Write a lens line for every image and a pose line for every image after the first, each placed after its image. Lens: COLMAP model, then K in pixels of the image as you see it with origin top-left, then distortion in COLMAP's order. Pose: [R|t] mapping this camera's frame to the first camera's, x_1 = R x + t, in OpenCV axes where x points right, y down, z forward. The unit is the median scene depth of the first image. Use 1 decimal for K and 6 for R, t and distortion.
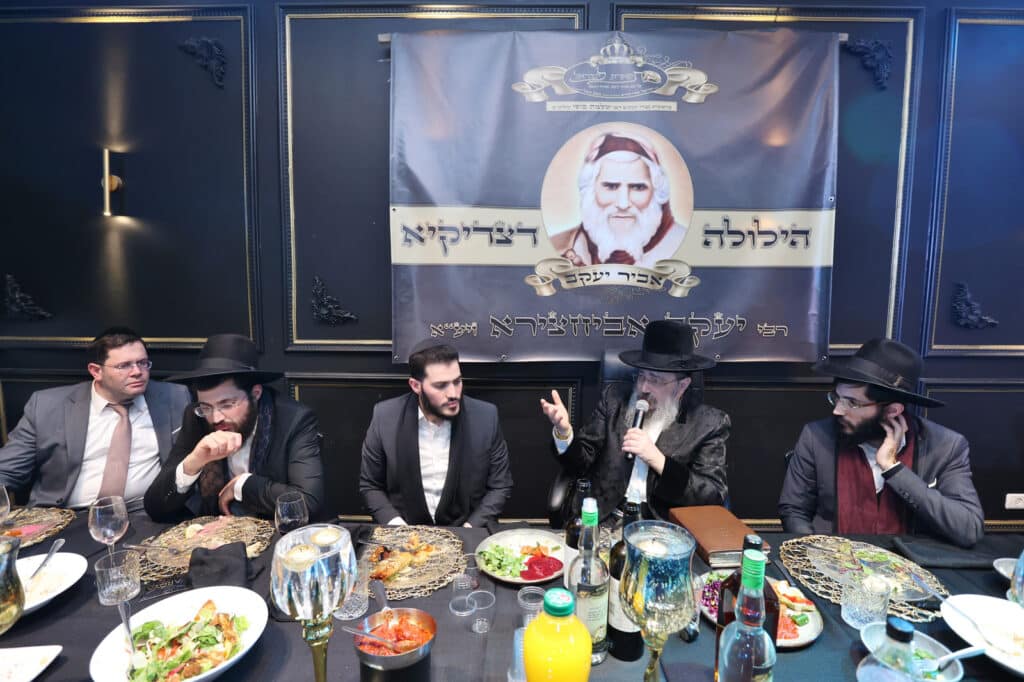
lens RADIAL K [[484.4, 0, 511.2], [0, 484.4, 334.7], [0, 0, 1]] dist [-0.041968, 0.022373]
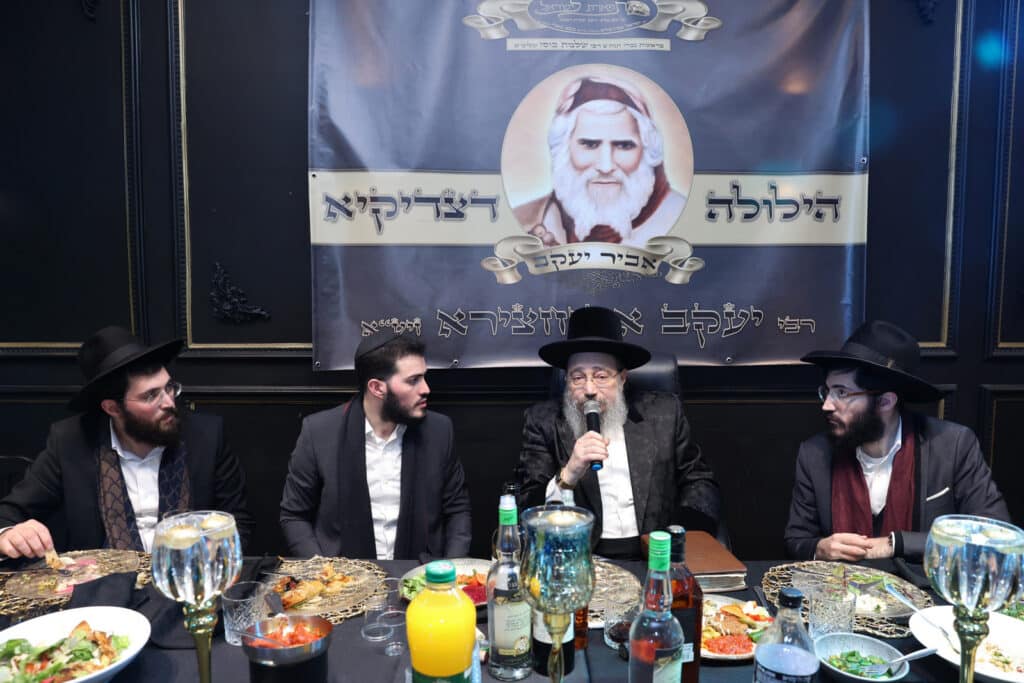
lens RADIAL K [[680.7, 0, 512.0], [0, 680.7, 341.5], [0, 0, 1]] dist [-0.085336, 0.070677]
pose [[0.999799, -0.009104, 0.017875, 0.057969], [0.009301, 0.999897, -0.010927, 0.026310], [-0.017774, 0.011091, 0.999781, -0.101676]]
